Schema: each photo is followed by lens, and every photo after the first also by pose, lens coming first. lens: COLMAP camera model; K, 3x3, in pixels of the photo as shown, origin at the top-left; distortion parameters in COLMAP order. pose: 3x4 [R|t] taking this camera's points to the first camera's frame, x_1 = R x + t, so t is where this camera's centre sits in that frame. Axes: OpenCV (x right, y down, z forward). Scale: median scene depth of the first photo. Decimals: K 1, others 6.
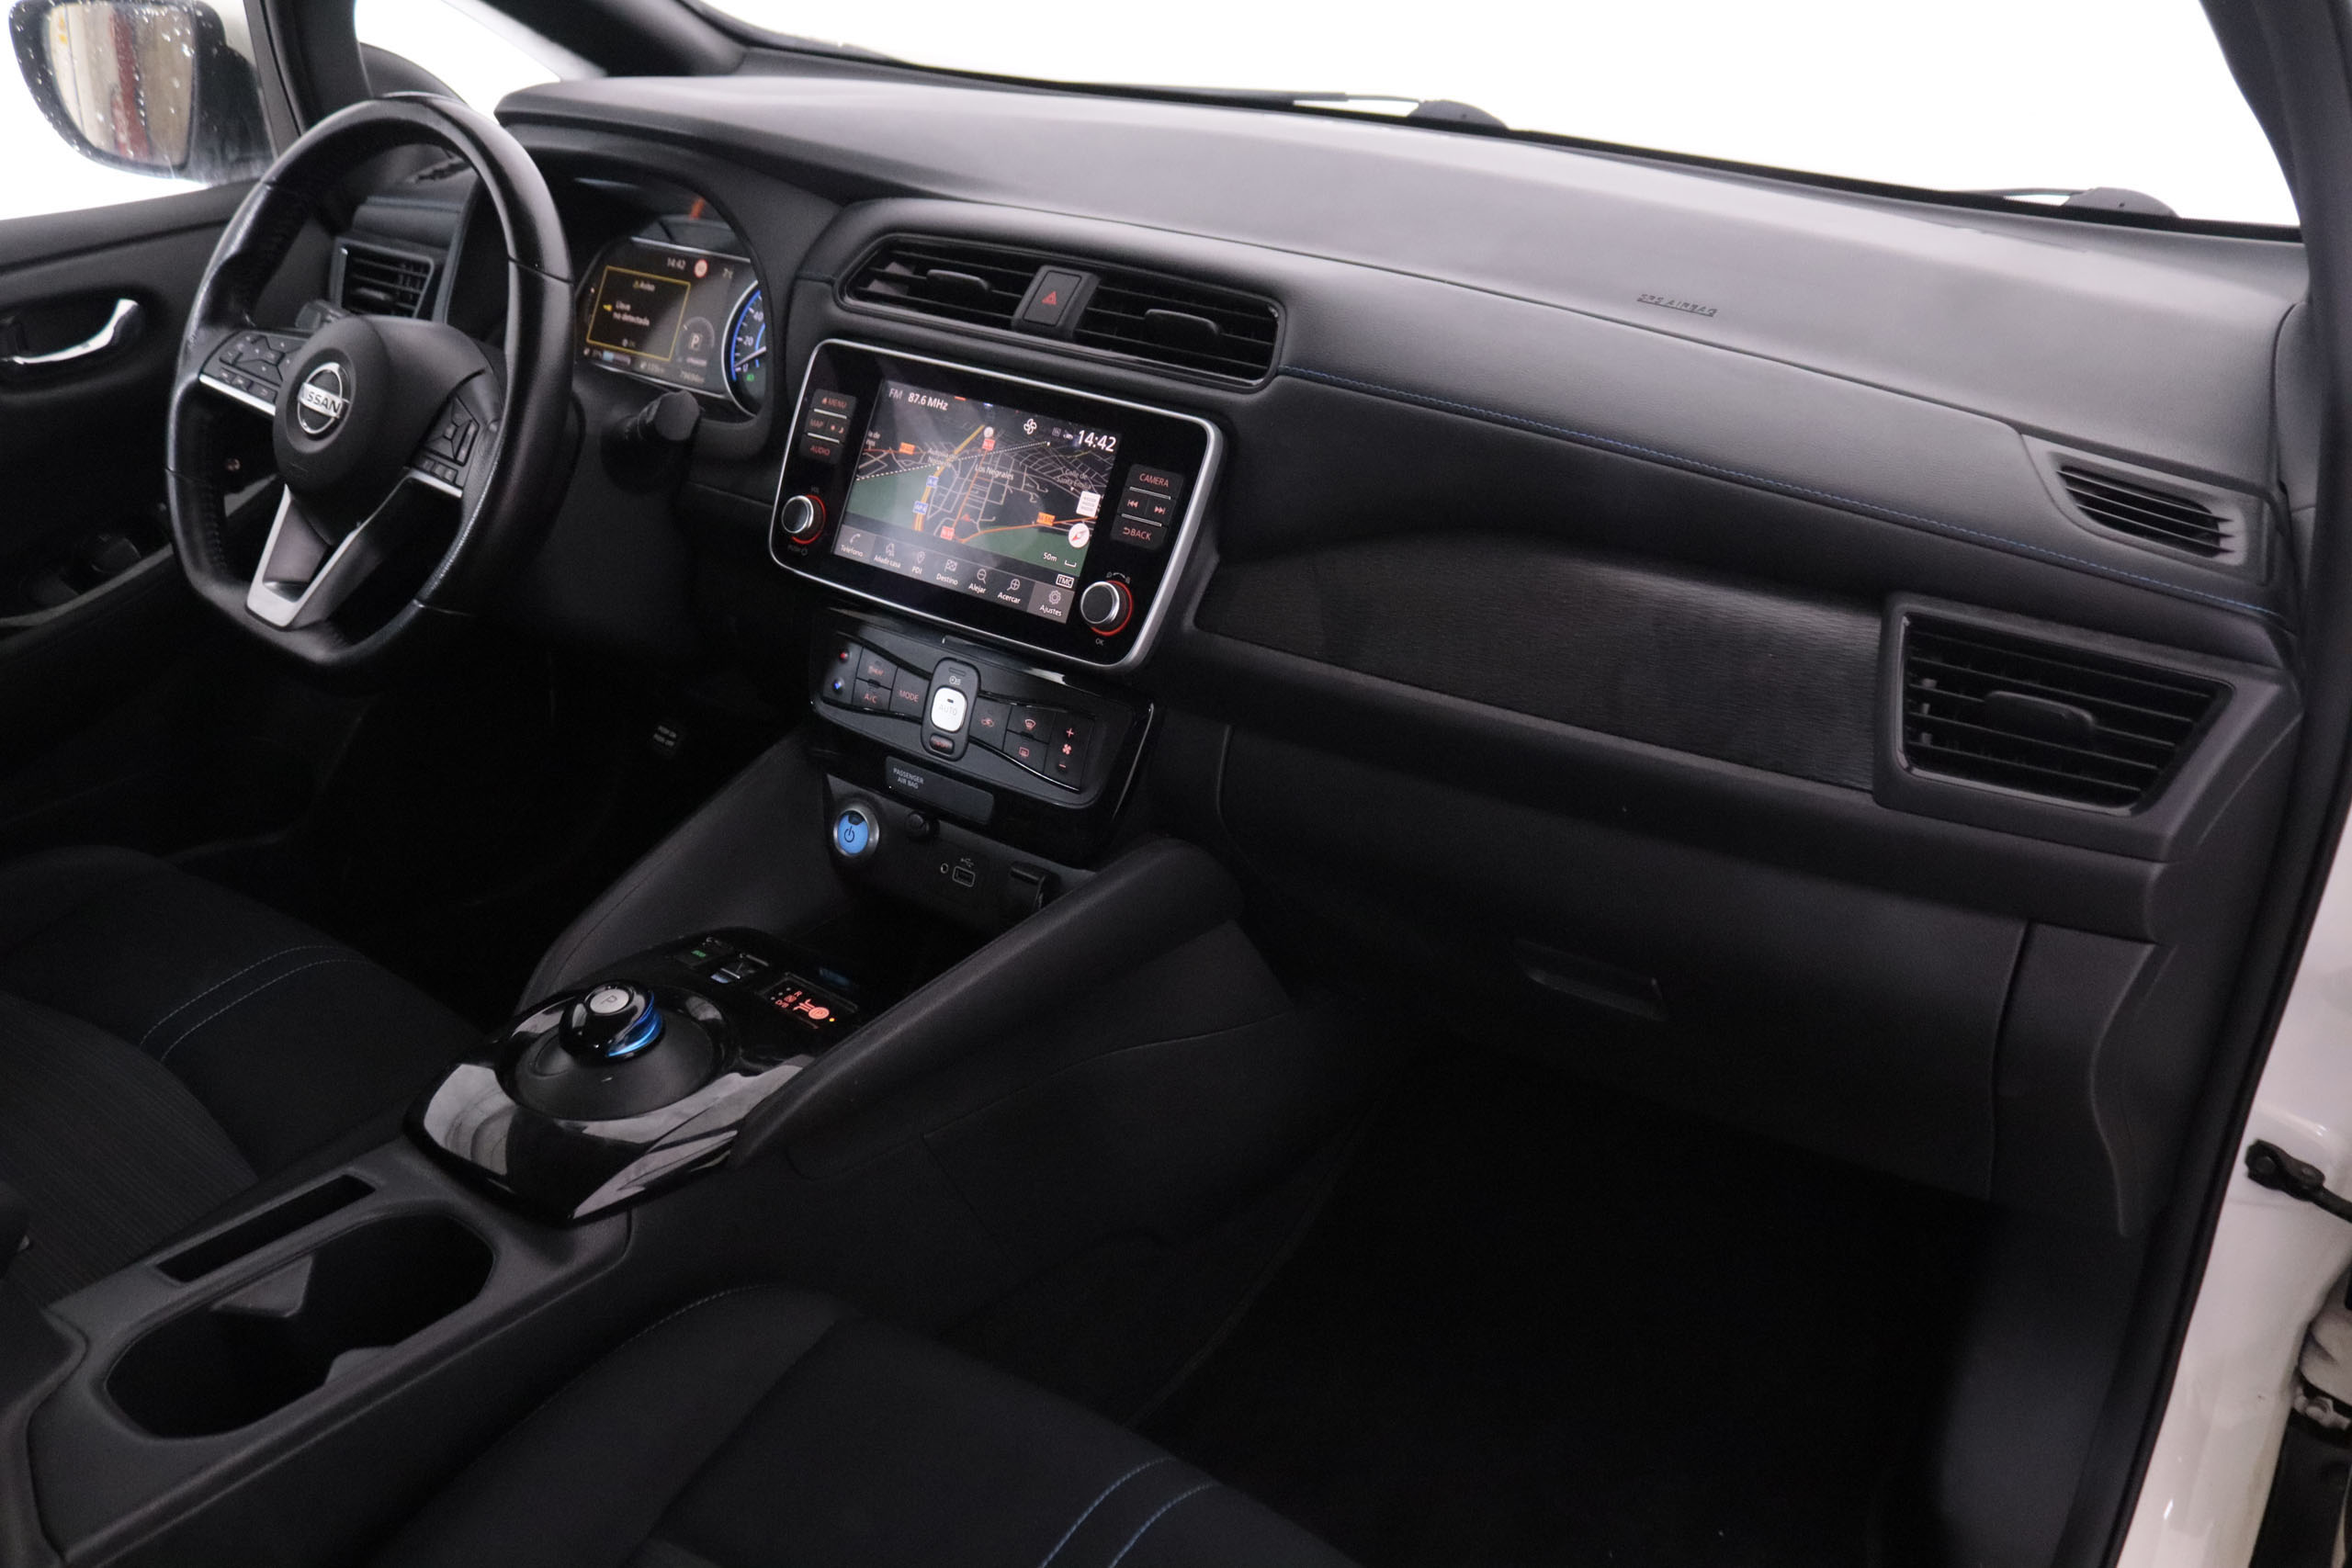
lens RADIAL K [[1889.4, 0, 1176.0], [0, 1889.4, 784.0], [0, 0, 1]] dist [-0.180646, 0.153977]
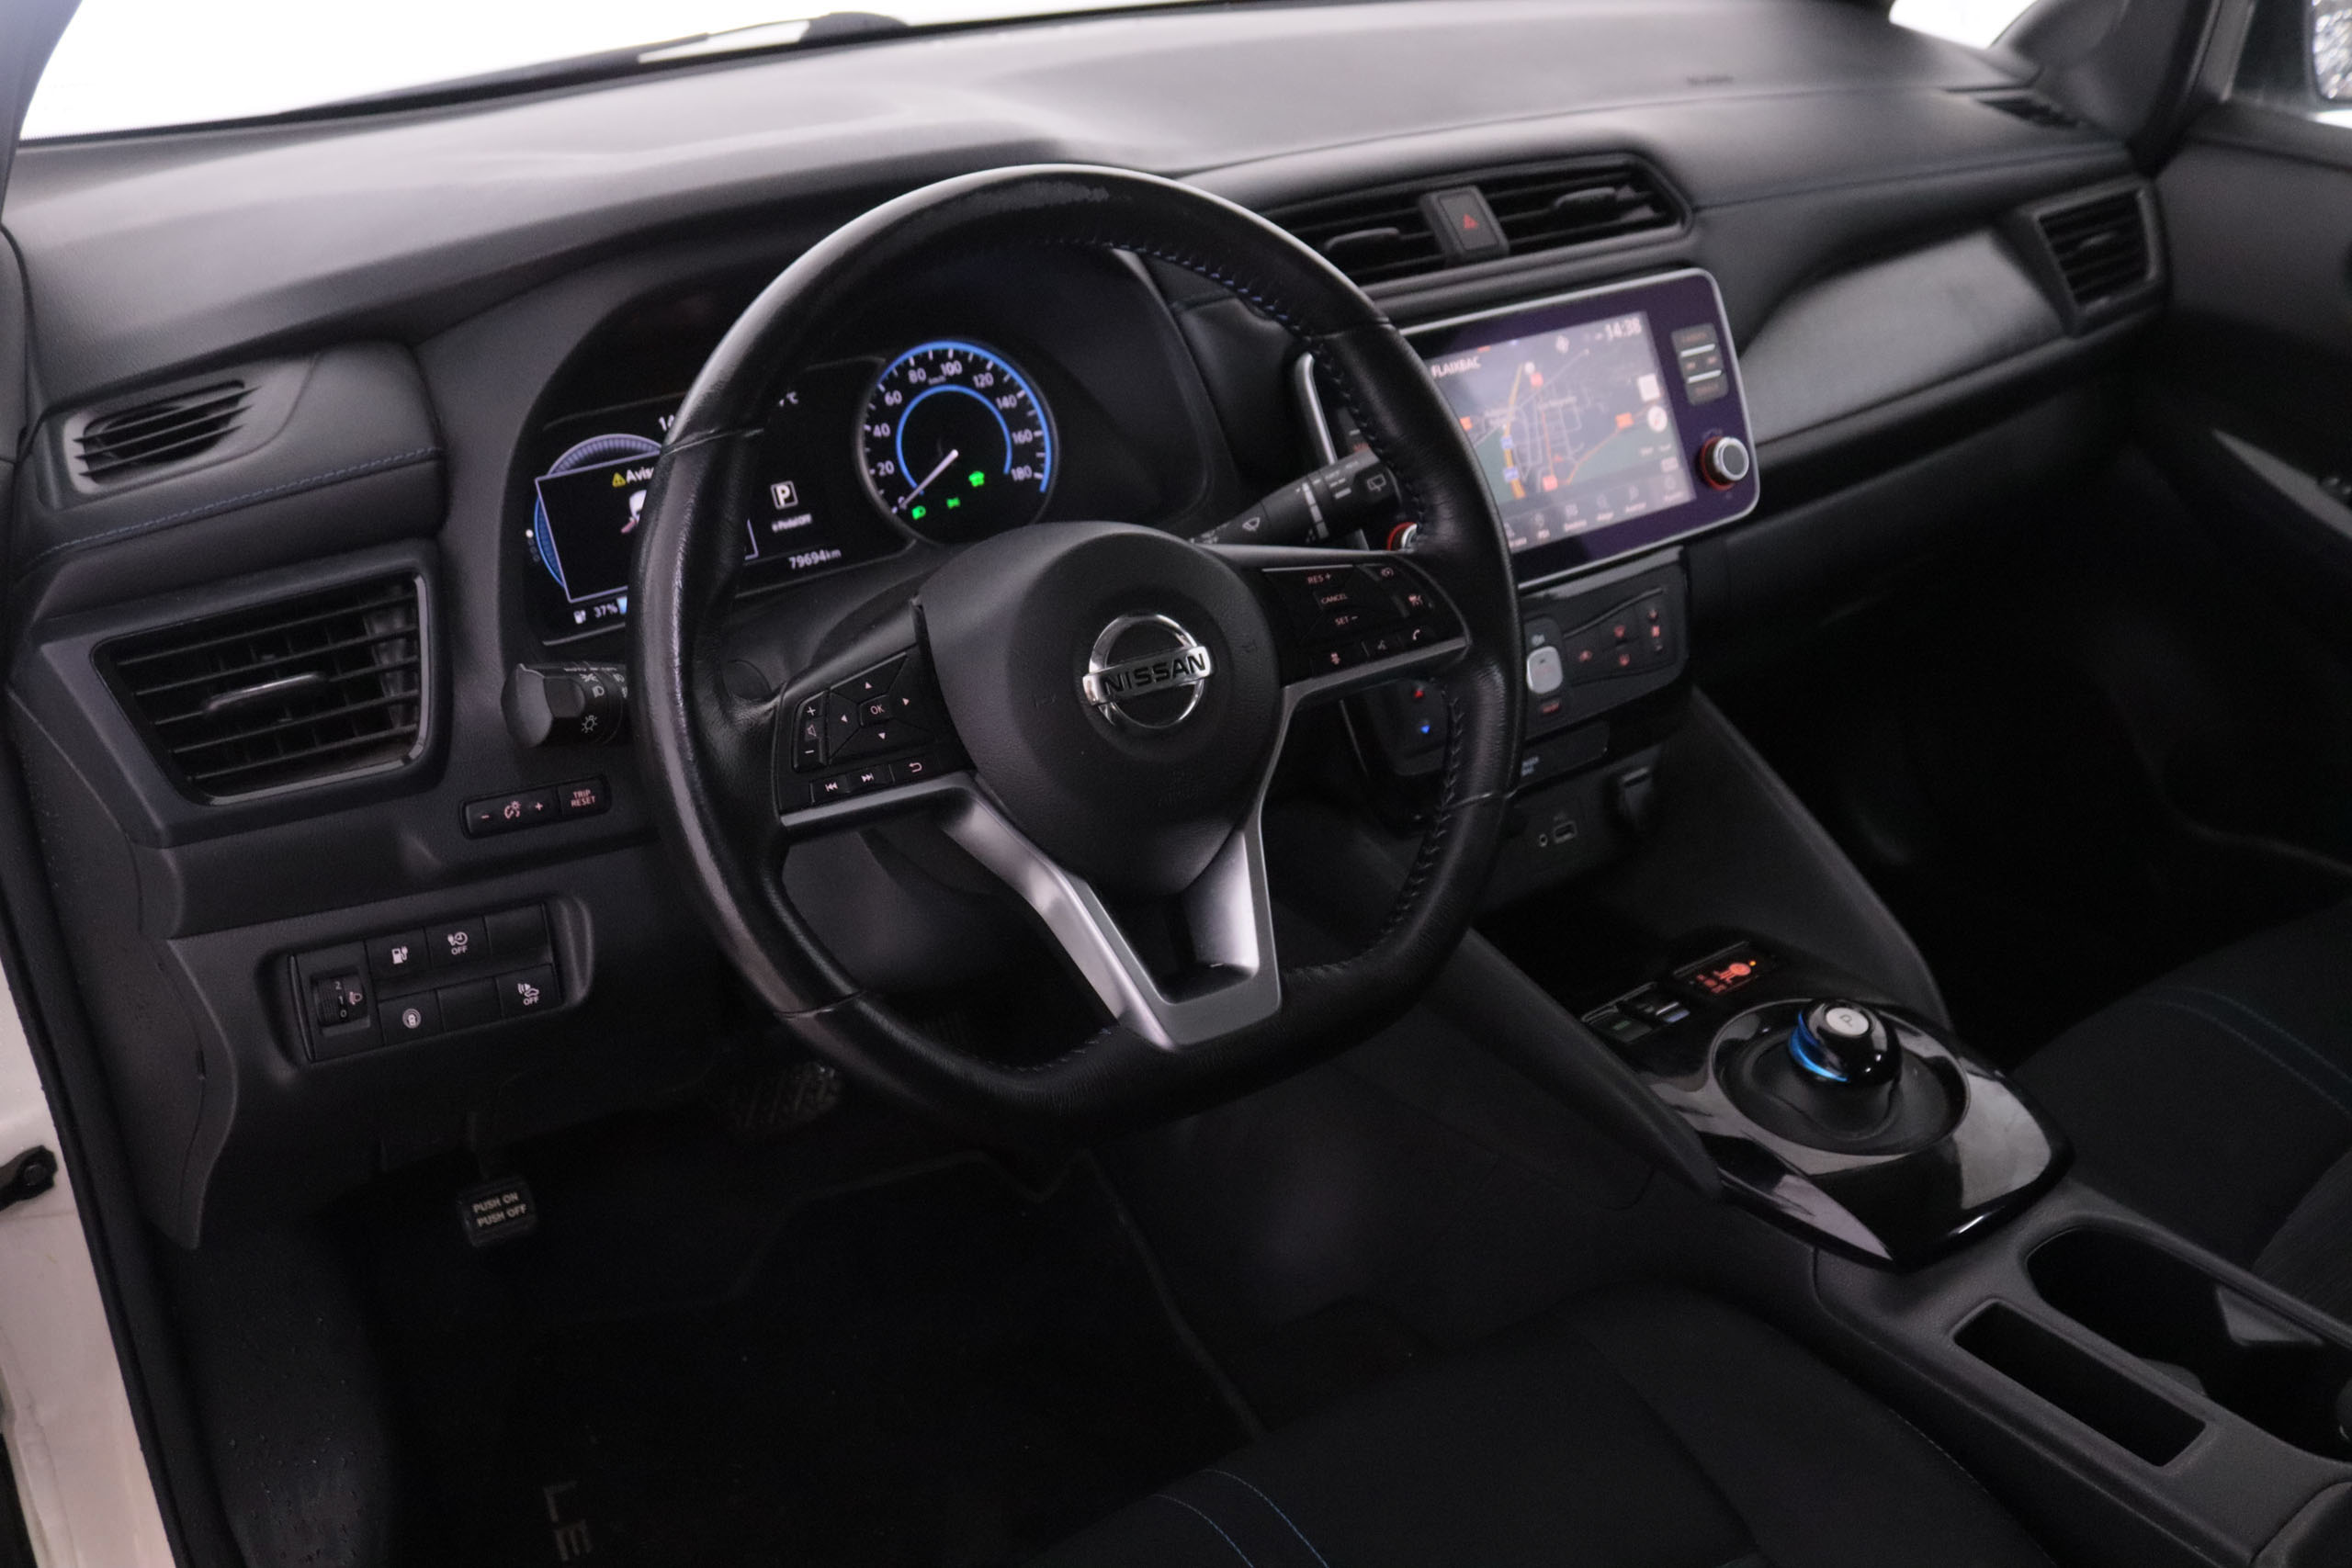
lens RADIAL K [[2090.3, 0, 1176.0], [0, 2090.3, 784.0], [0, 0, 1]] dist [-0.095359, 0.006903]
pose [[0.310999, -0.464505, 0.829165, -1.106627], [0.446383, 0.841604, 0.304046, -0.405233], [-0.839060, 0.275567, 0.469086, 0.714745]]
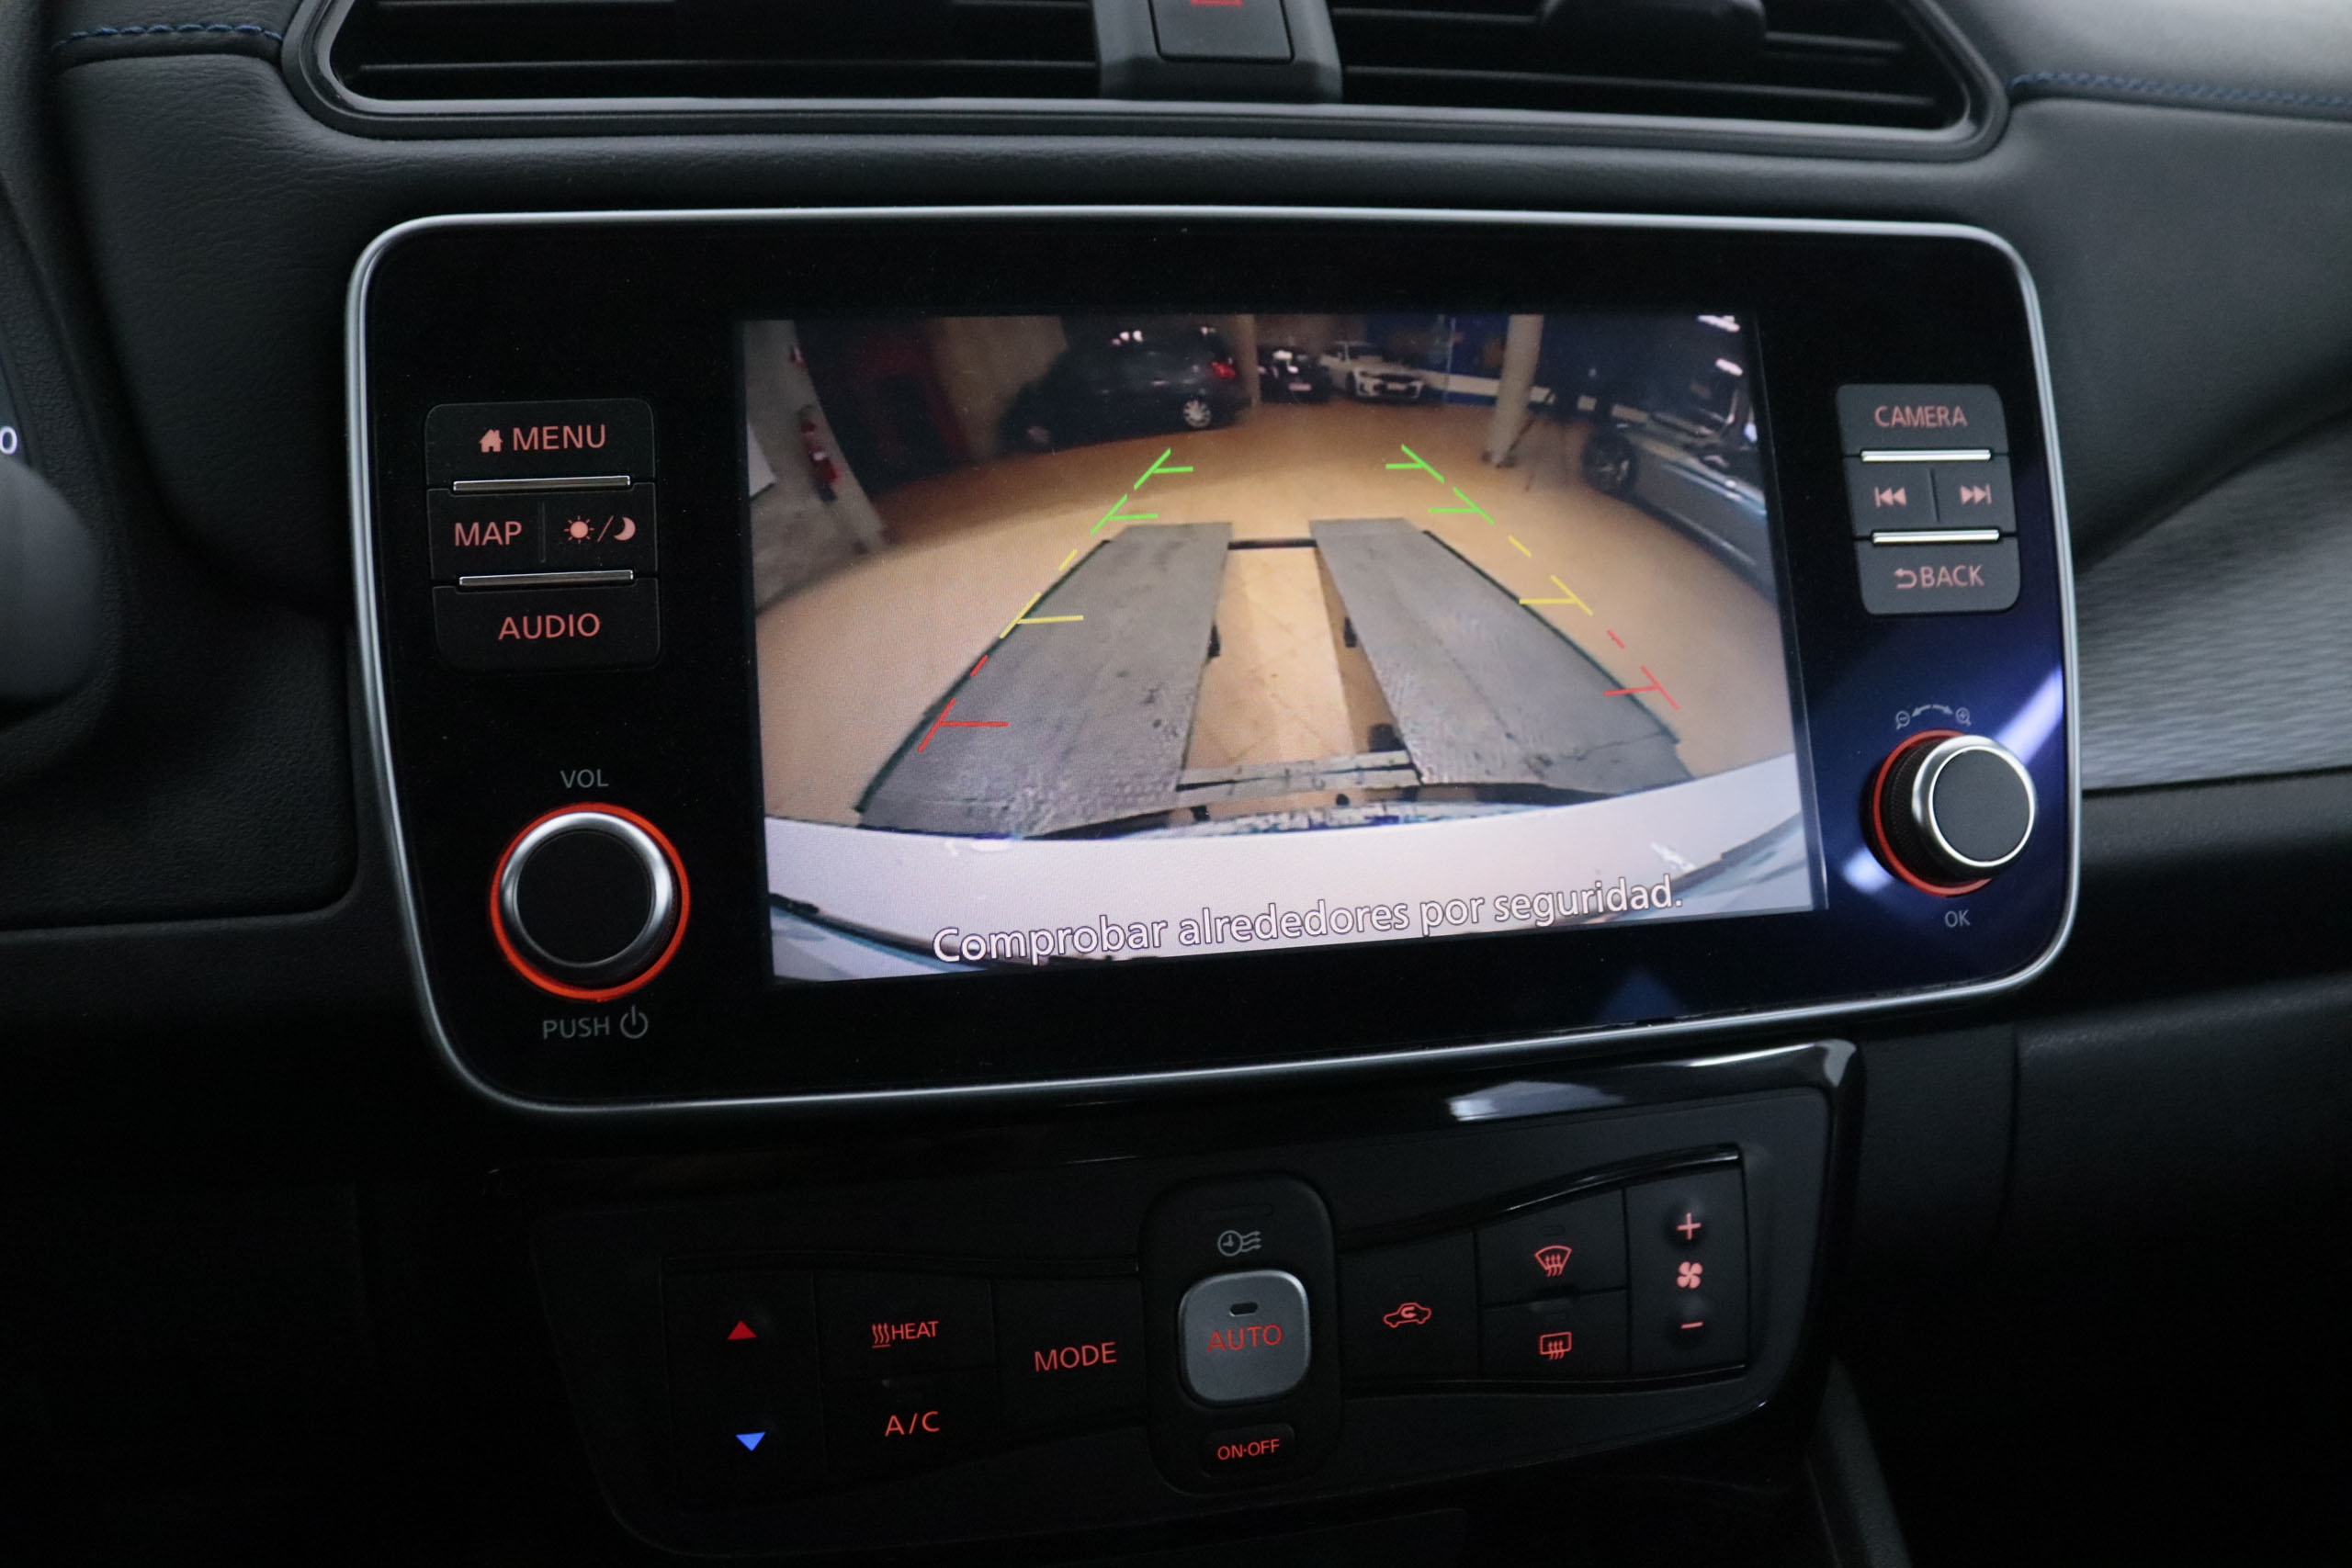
lens RADIAL K [[1889.4, 0, 1176.0], [0, 1889.4, 784.0], [0, 0, 1]] dist [-0.180646, 0.153977]
pose [[0.666033, -0.271819, 0.694633, -0.327783], [0.336465, 0.940598, 0.045456, -0.148406], [-0.665726, 0.203444, 0.717927, 0.805569]]
